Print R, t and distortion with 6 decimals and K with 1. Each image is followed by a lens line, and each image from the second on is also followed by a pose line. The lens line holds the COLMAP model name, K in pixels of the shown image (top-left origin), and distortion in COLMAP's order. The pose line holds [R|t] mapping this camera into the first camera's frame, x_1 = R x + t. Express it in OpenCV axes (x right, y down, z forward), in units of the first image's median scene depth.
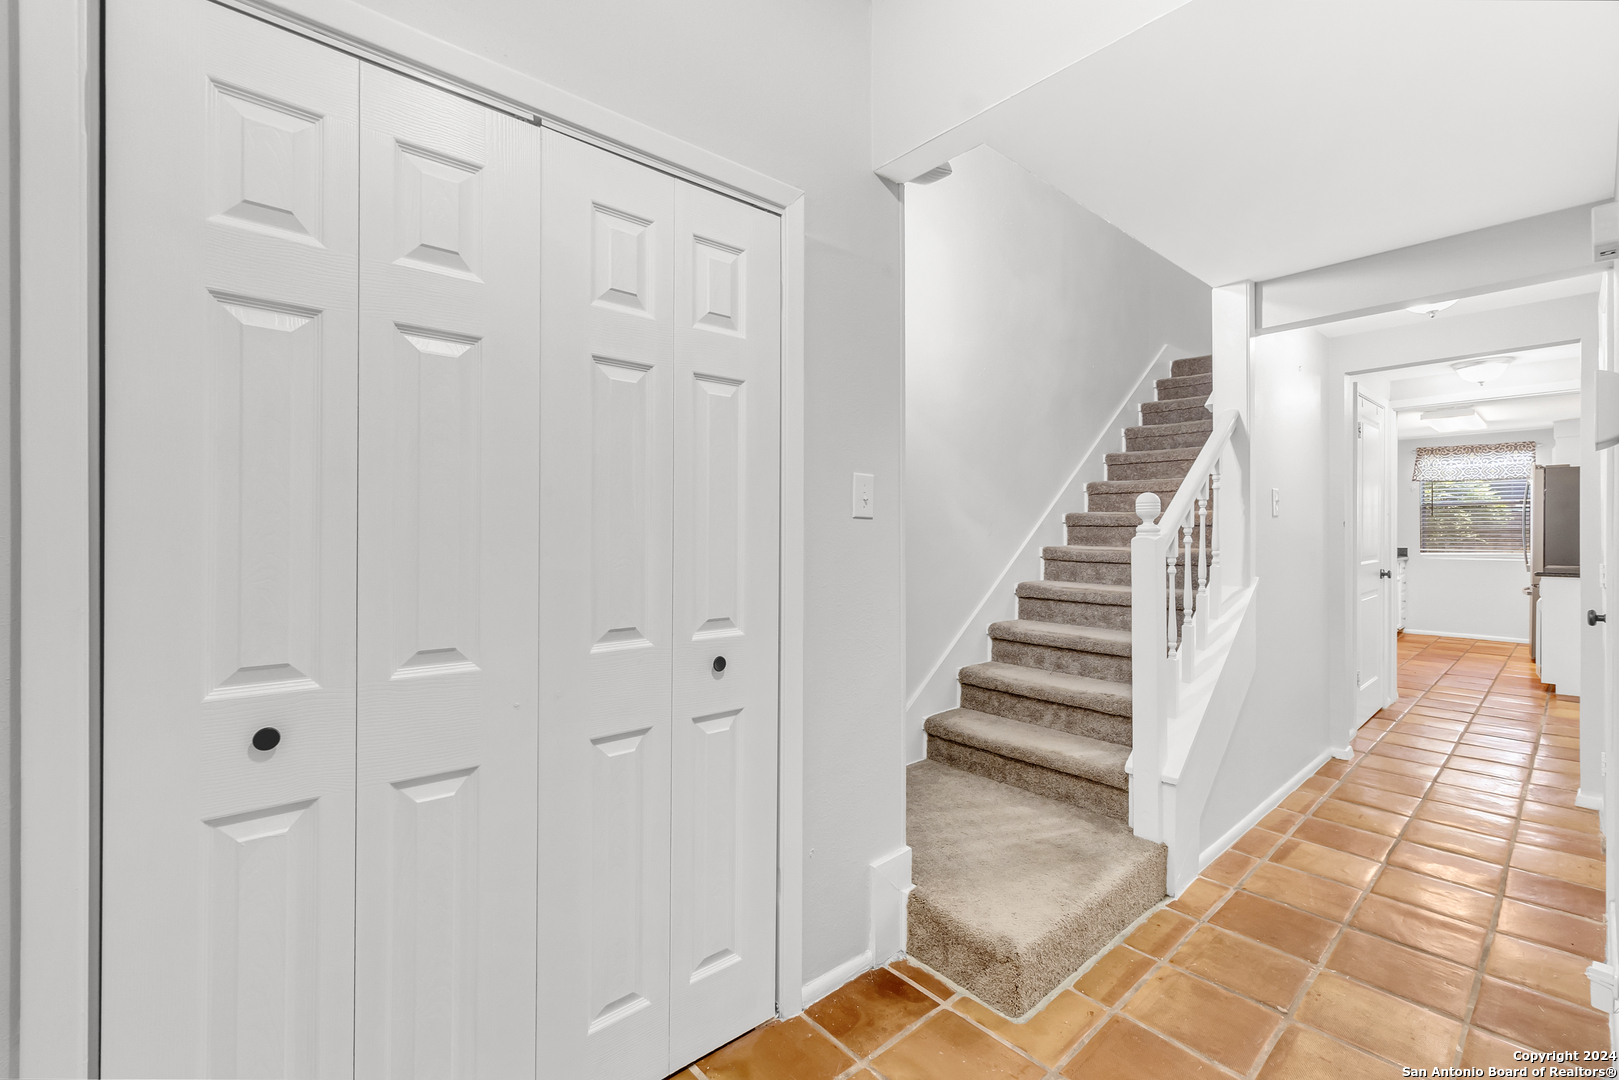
lens RADIAL K [[693.3, 0, 796.4], [0, 693.3, 528.7], [0, 0, 1]] dist [-0.007246, 0.002128]
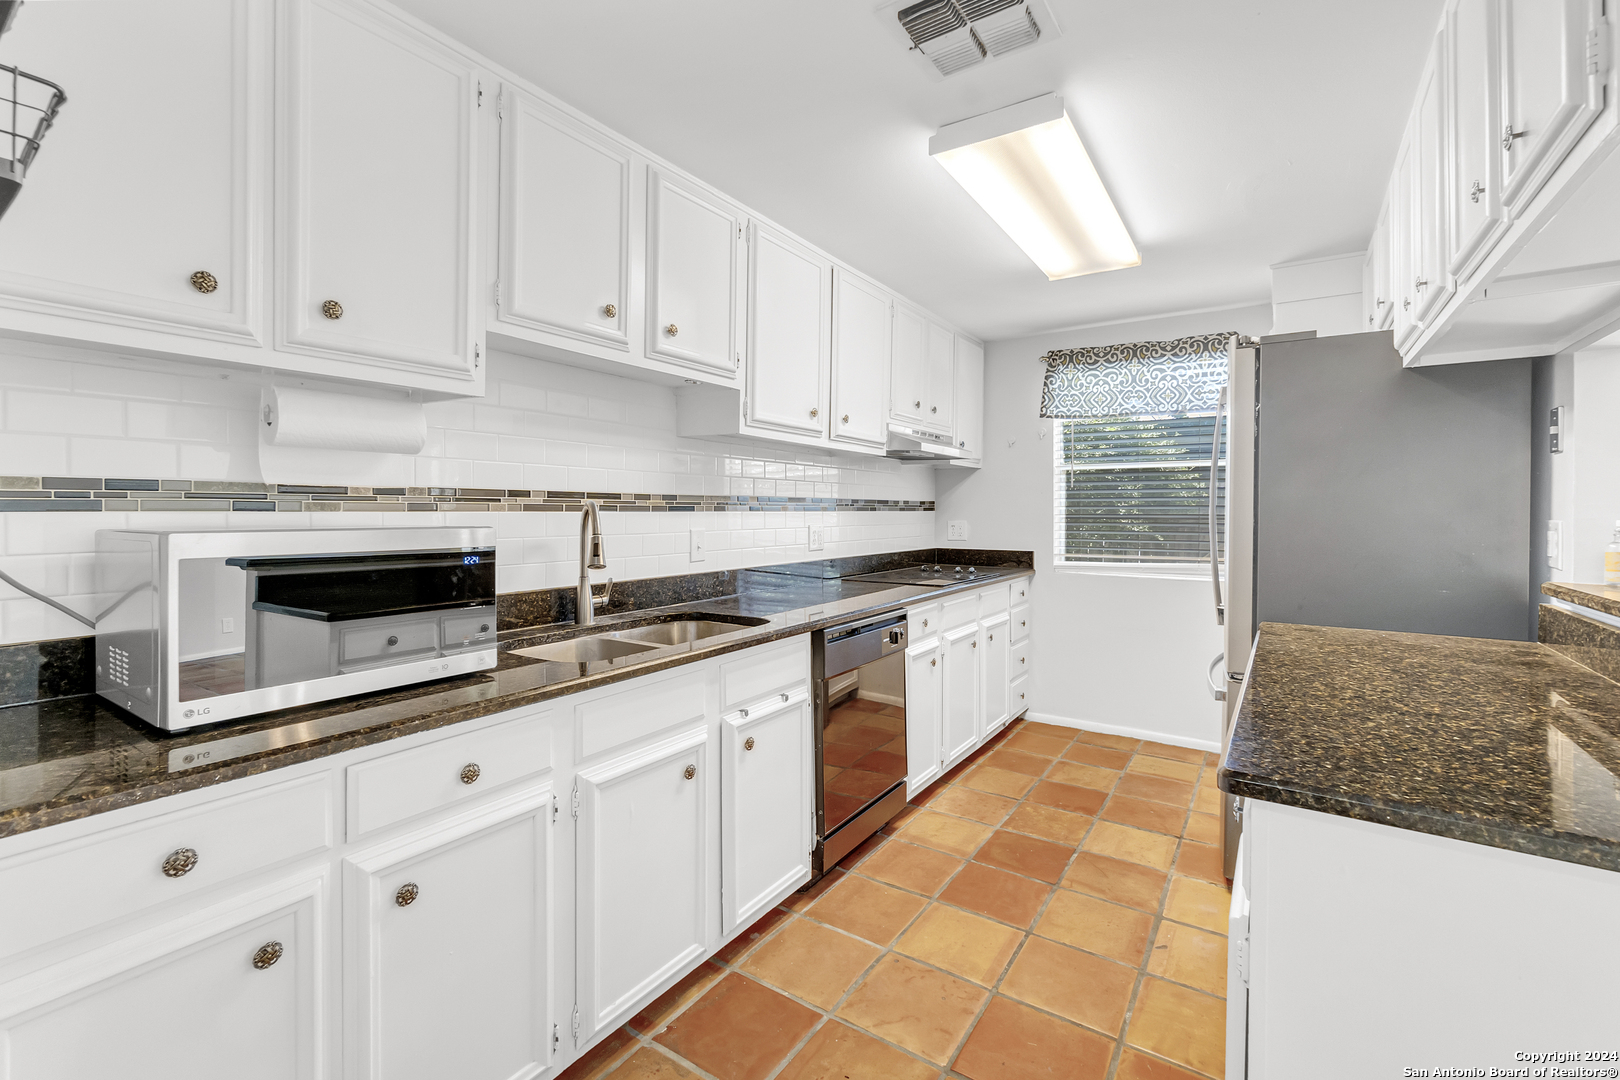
lens RADIAL K [[693.7, 0, 796.3], [0, 693.7, 514.0], [0, 0, 1]] dist [-0.007246, 0.002128]
pose [[0.968845, 0.014540, 0.247241, 0.600105], [-0.017149, 0.999818, 0.008400, -0.000206], [-0.247073, -0.012378, 0.968918, 0.556752]]
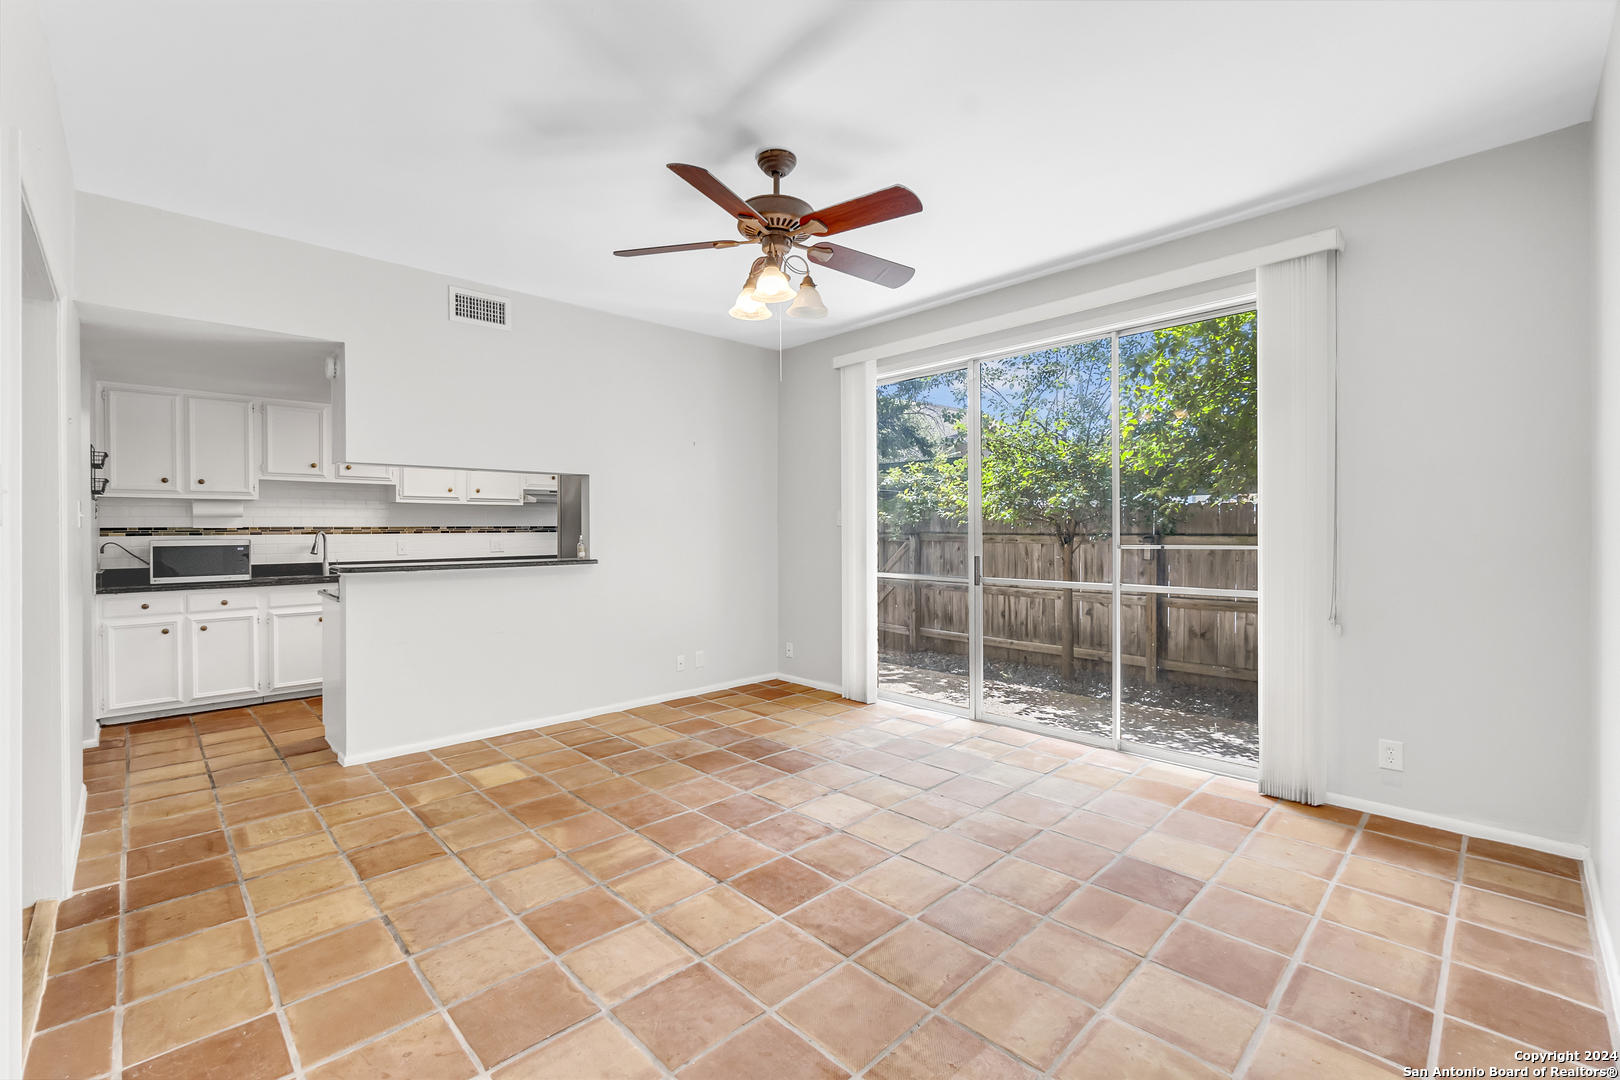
lens RADIAL K [[693.7, 0, 804.4], [0, 693.7, 532.9], [0, 0, 1]] dist [-0.007246, 0.002128]
pose [[0.998926, 0.004520, 0.046106, 1.052708], [-0.005158, 0.999892, 0.013726, -0.011513], [-0.046039, -0.013949, 0.998842, 0.092897]]
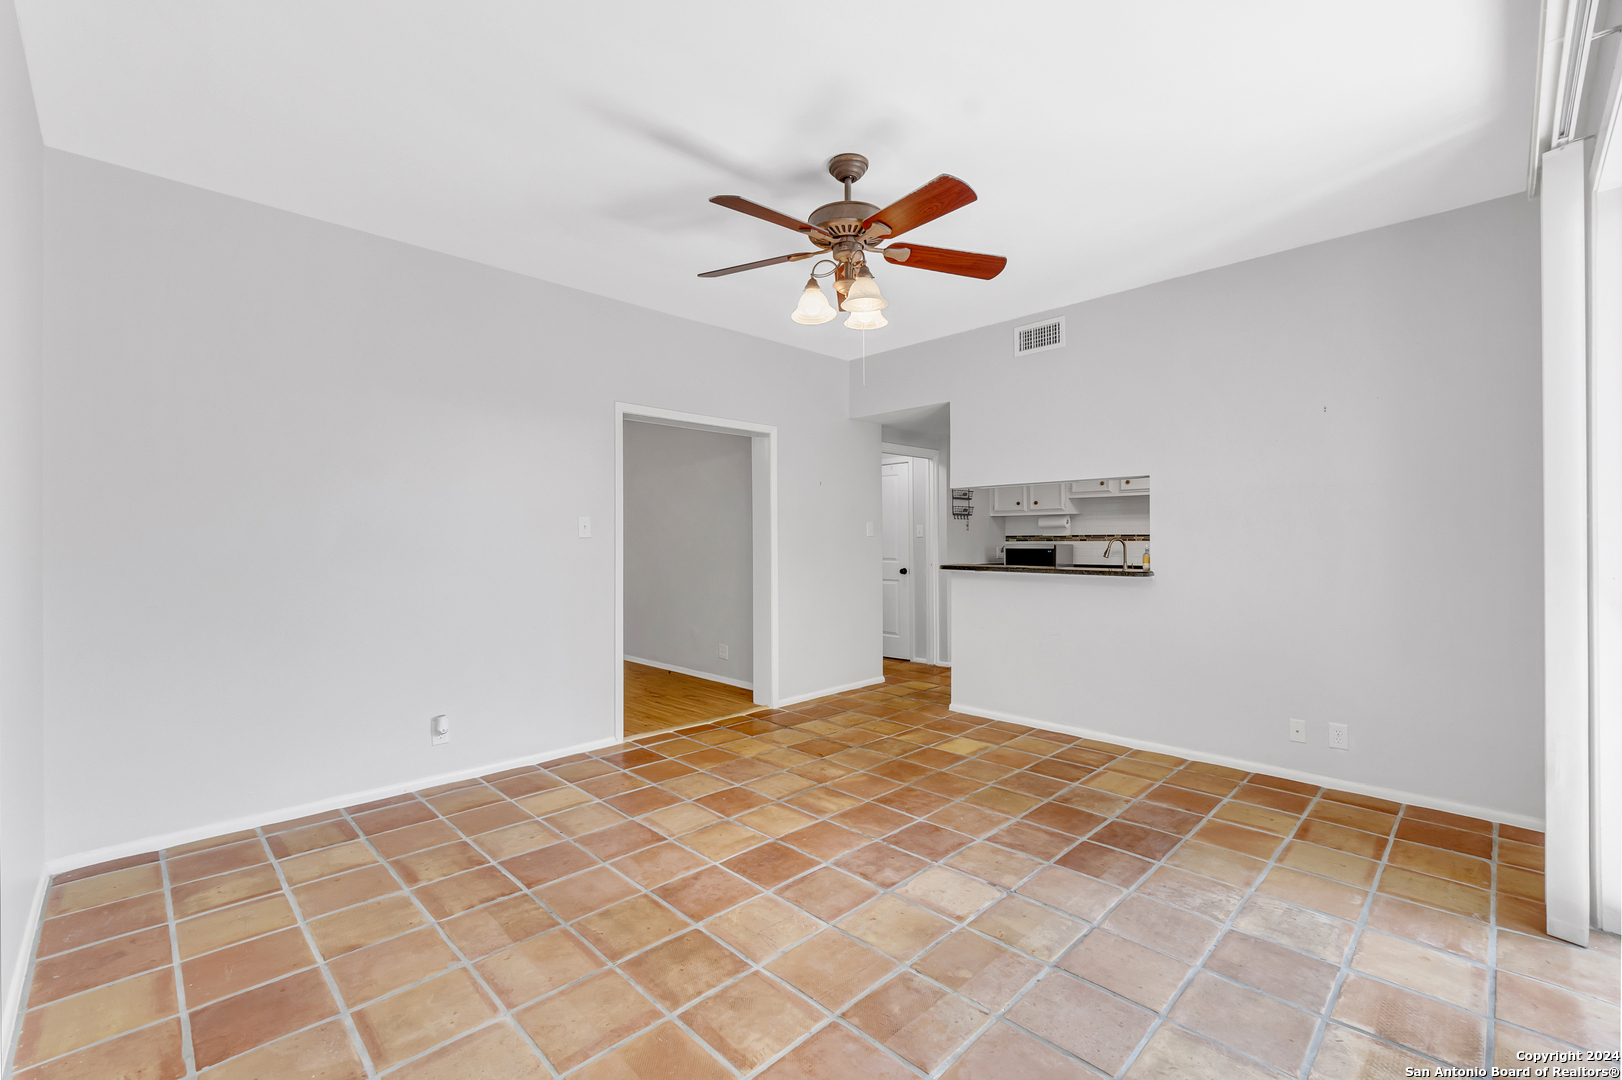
lens RADIAL K [[694.6, 0, 805.4], [0, 694.6, 537.4], [0, 0, 1]] dist [-0.007246, 0.002128]
pose [[0.057285, 0.008325, -0.998323, 1.401078], [0.008129, 0.999928, 0.008805, -0.012563], [0.998325, -0.008620, 0.057213, 0.404009]]
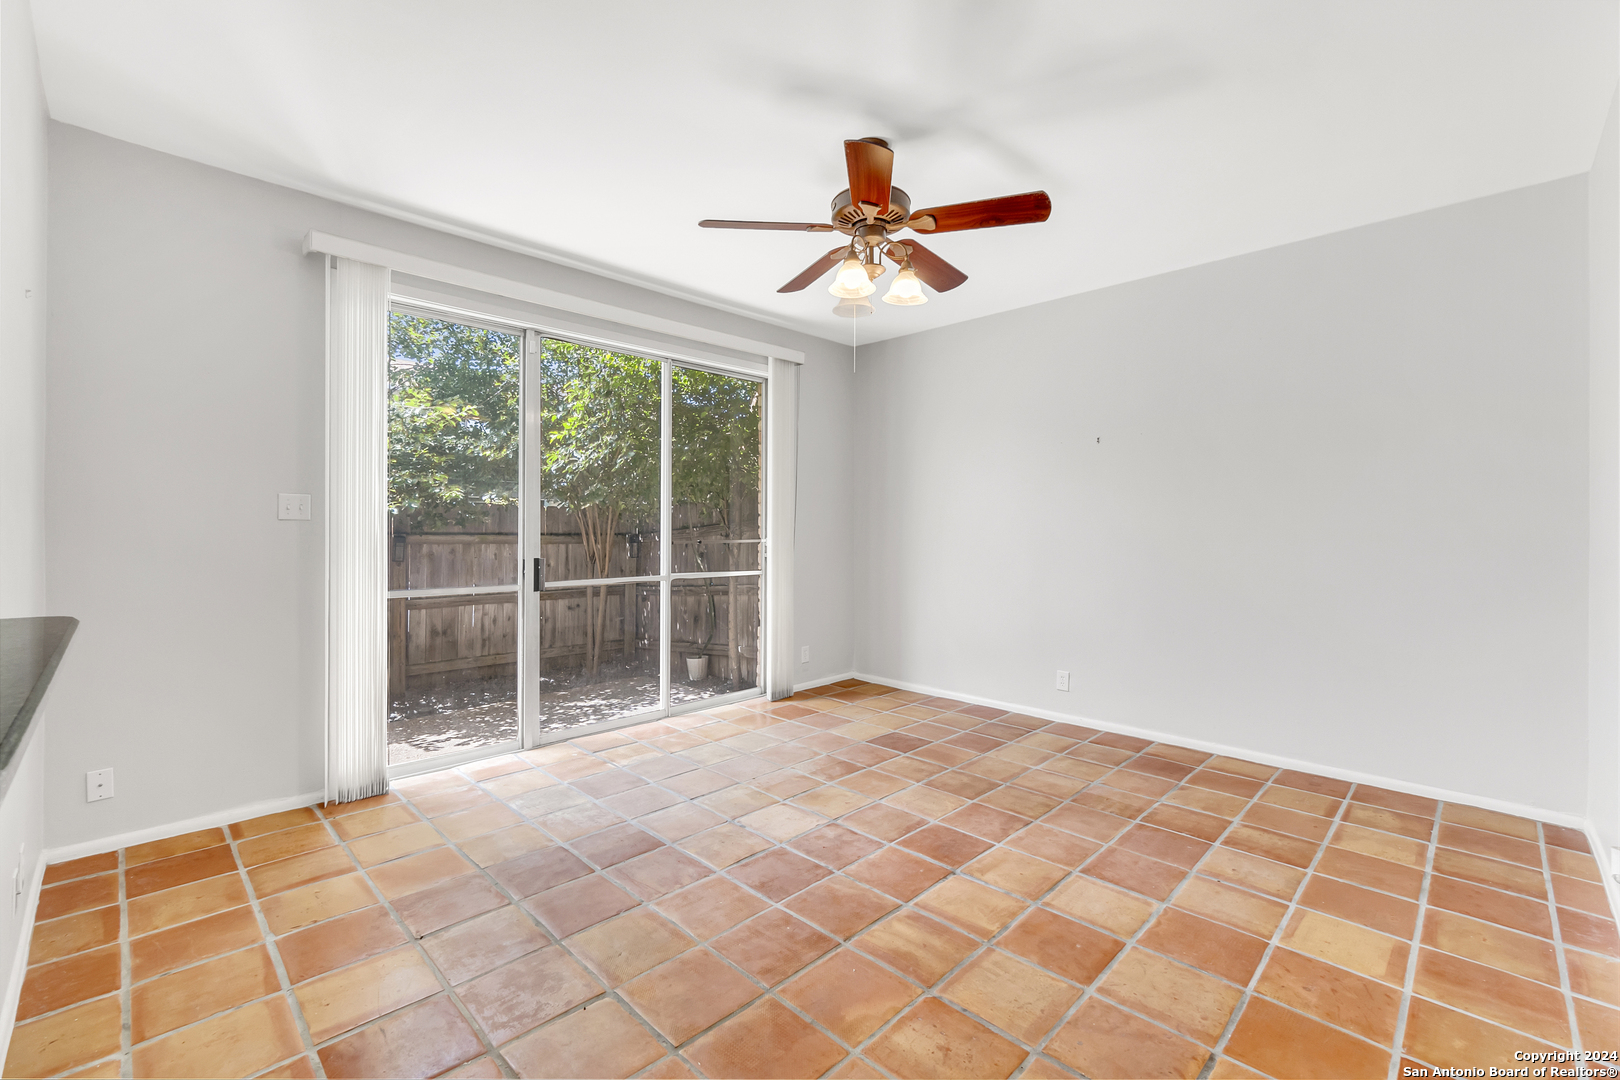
lens RADIAL K [[693.7, 0, 806.7], [0, 693.7, 531.3], [0, 0, 1]] dist [-0.007246, 0.002128]
pose [[-0.069384, 0.004582, 0.997579, 0.712546], [-0.010637, 0.999929, -0.005333, -0.003626], [-0.997533, -0.010981, -0.069331, 0.500924]]
